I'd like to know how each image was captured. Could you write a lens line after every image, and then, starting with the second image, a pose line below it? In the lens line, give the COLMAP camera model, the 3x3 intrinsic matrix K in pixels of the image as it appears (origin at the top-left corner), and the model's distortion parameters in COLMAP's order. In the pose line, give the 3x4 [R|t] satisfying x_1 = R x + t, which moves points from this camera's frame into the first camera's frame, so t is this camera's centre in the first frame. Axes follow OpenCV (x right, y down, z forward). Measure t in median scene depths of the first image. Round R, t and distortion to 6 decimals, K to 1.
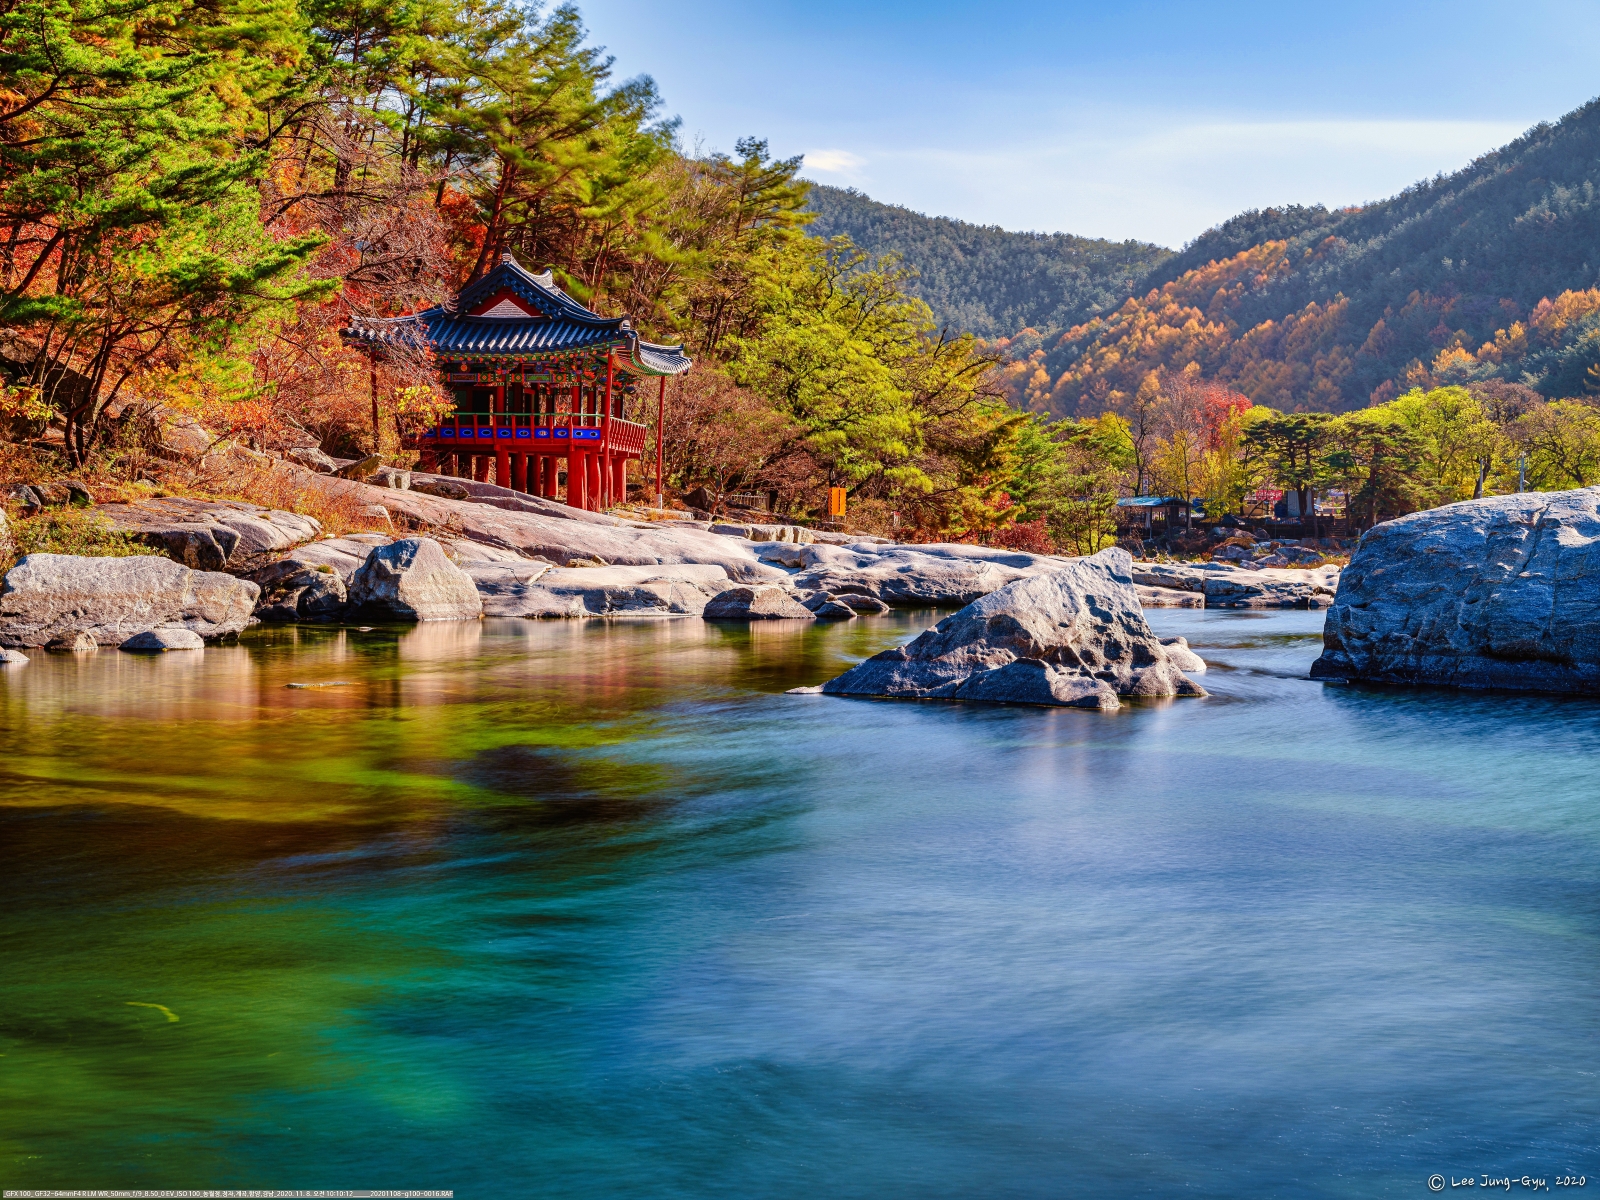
lens RADIAL K [[2265.7, 0, 804.9], [0, 2265.7, 602.6], [0, 0, 1]] dist [-0.011173, 0.000000]
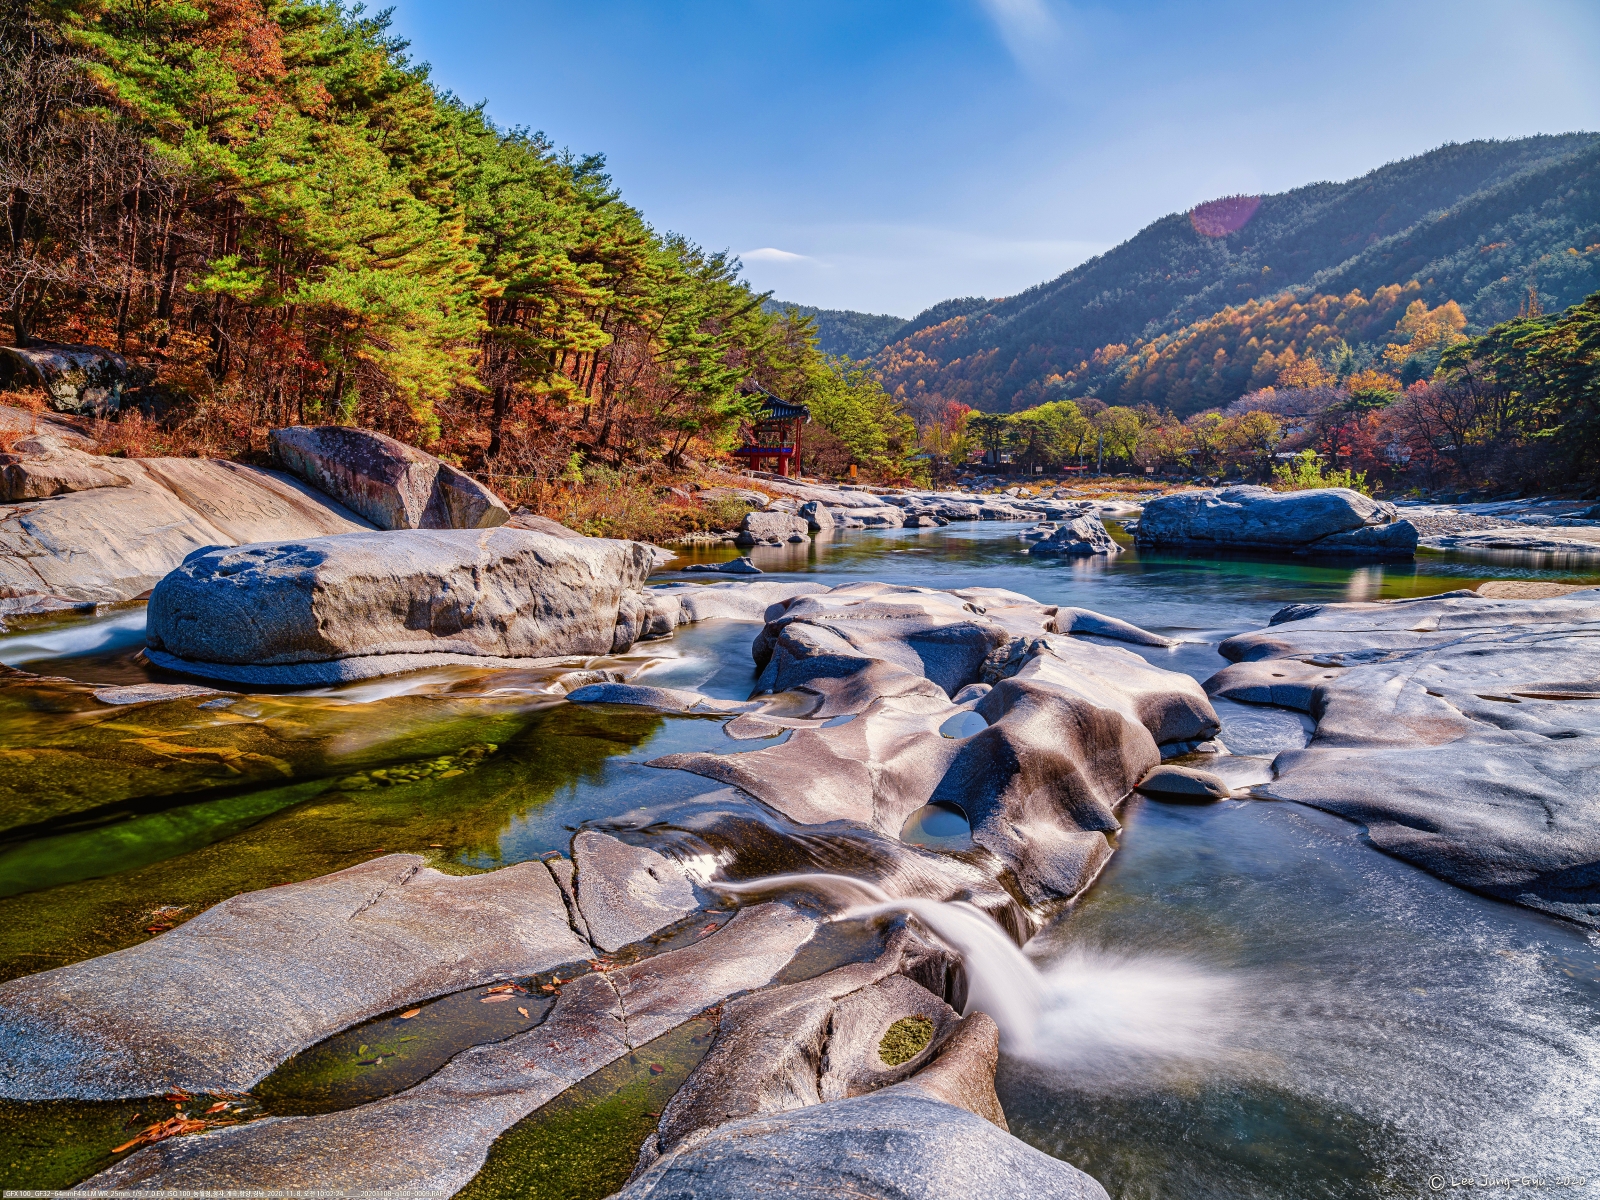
lens RADIAL K [[1200.5, 0, 795.5], [0, 1200.5, 597.6], [0, 0, 1]] dist [-0.004968, 0.004010]
pose [[0.996644, -0.017402, 0.079988, -0.146214], [0.010980, 0.996731, 0.080037, -0.012814], [-0.081119, -0.078890, 0.993577, -0.262657]]
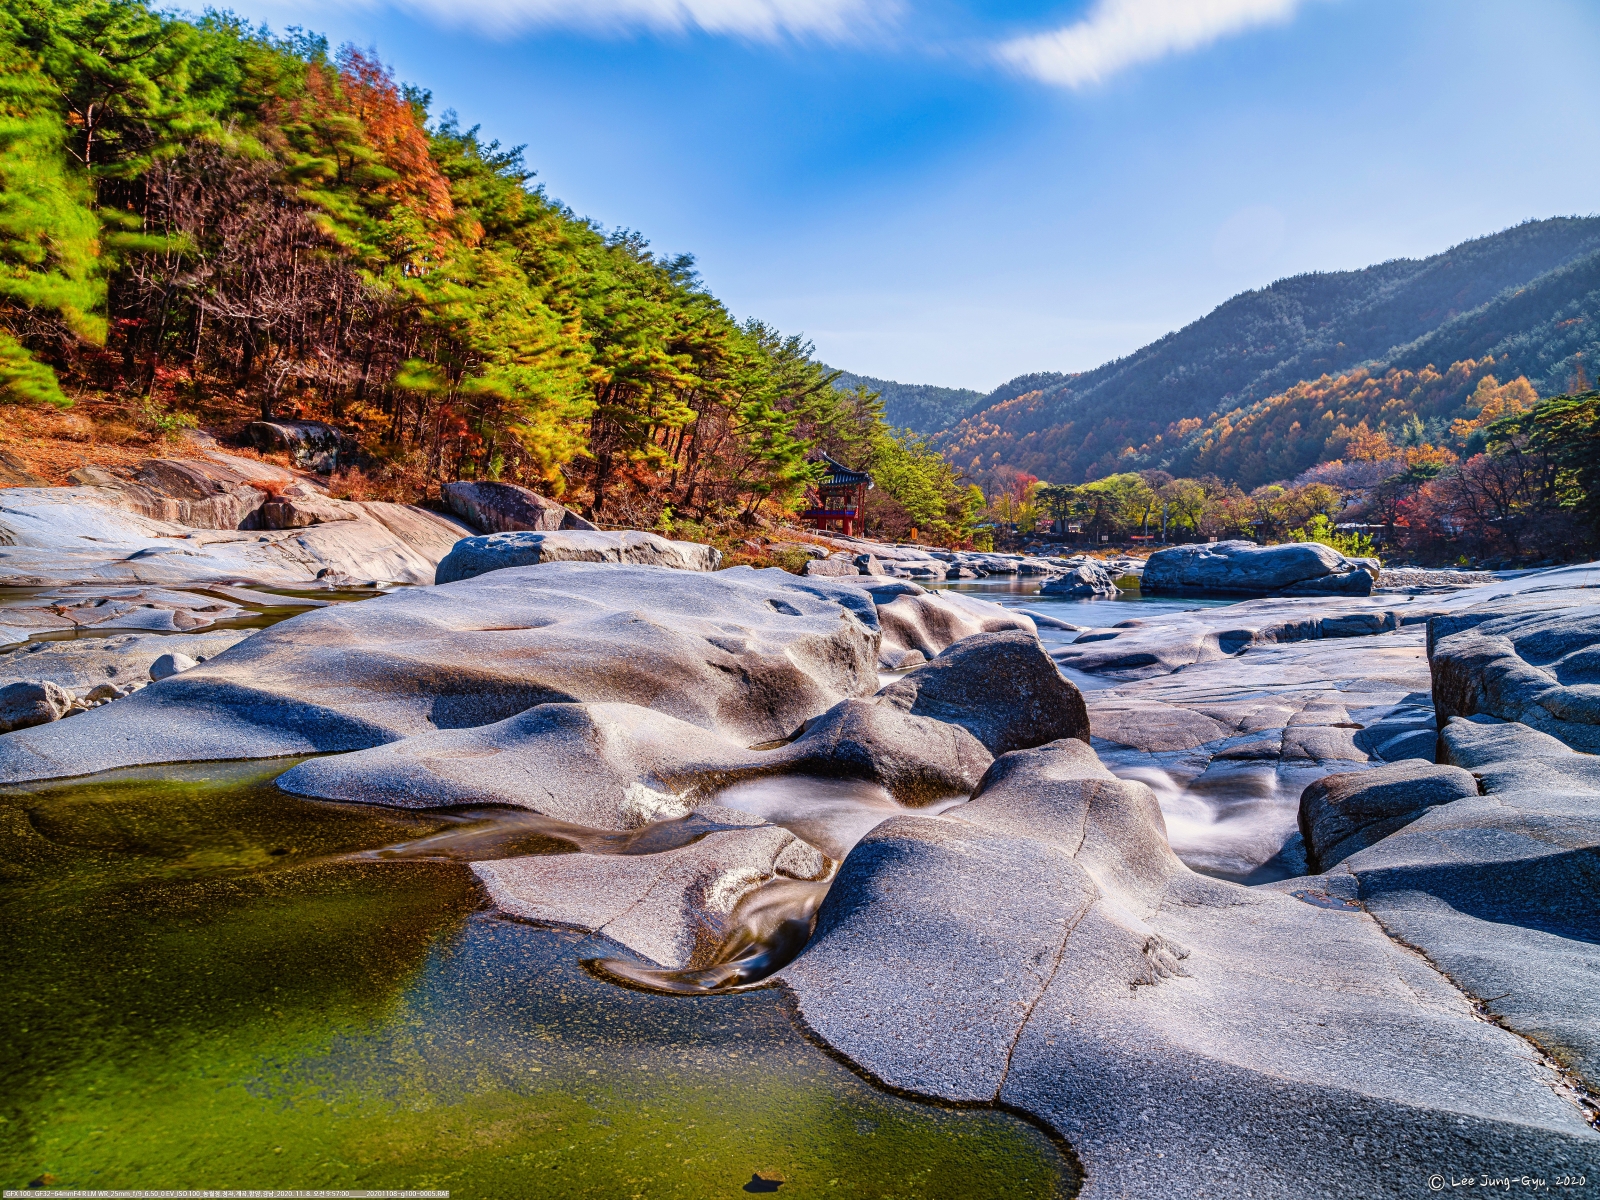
lens RADIAL K [[1200.5, 0, 794.5], [0, 1200.5, 594.1], [0, 0, 1]] dist [-0.004968, 0.004010]
pose [[0.999898, -0.000988, 0.014280, -0.139186], [0.000728, 0.999834, 0.018199, 0.000061], [-0.014296, -0.018187, 0.999732, -0.375694]]
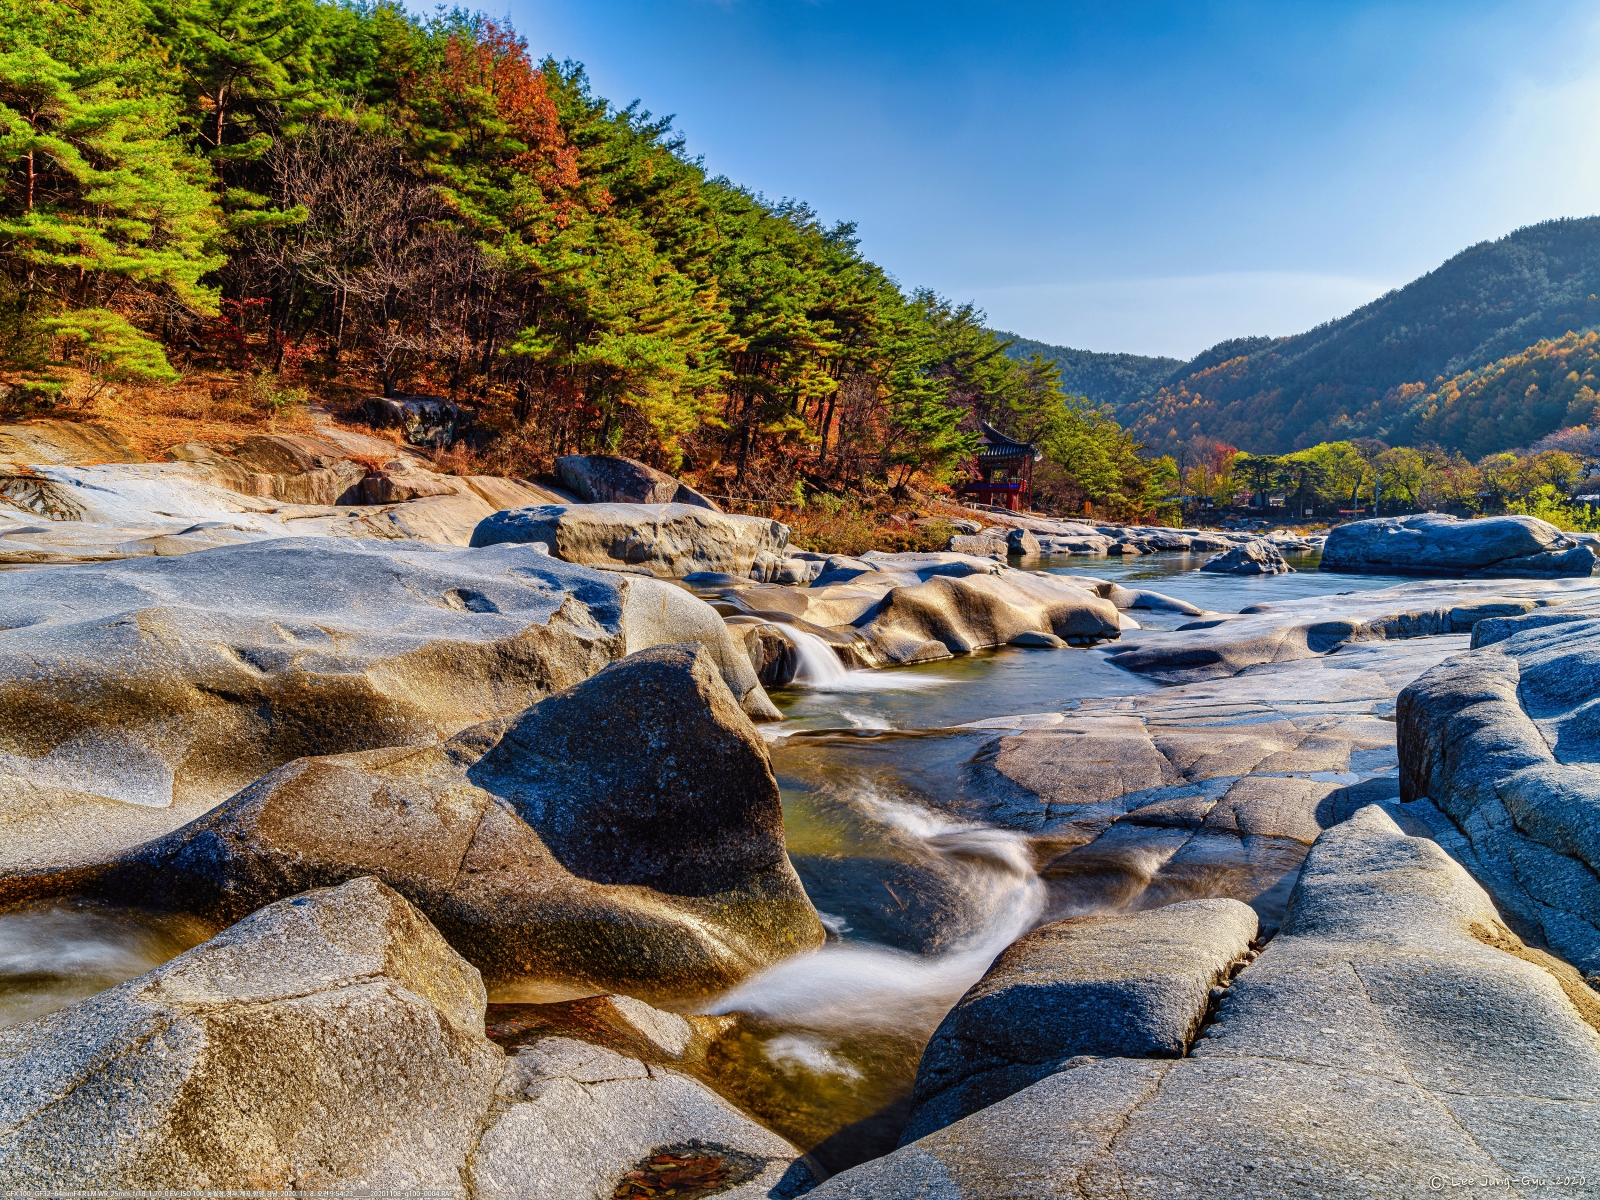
lens RADIAL K [[1200.5, 0, 796.0], [0, 1200.5, 594.5], [0, 0, 1]] dist [-0.004968, 0.004010]
pose [[0.989771, 0.006724, -0.142510, -0.111058], [-0.001141, 0.999230, 0.039222, -0.000233], [0.142664, -0.038658, 0.989016, -0.346973]]
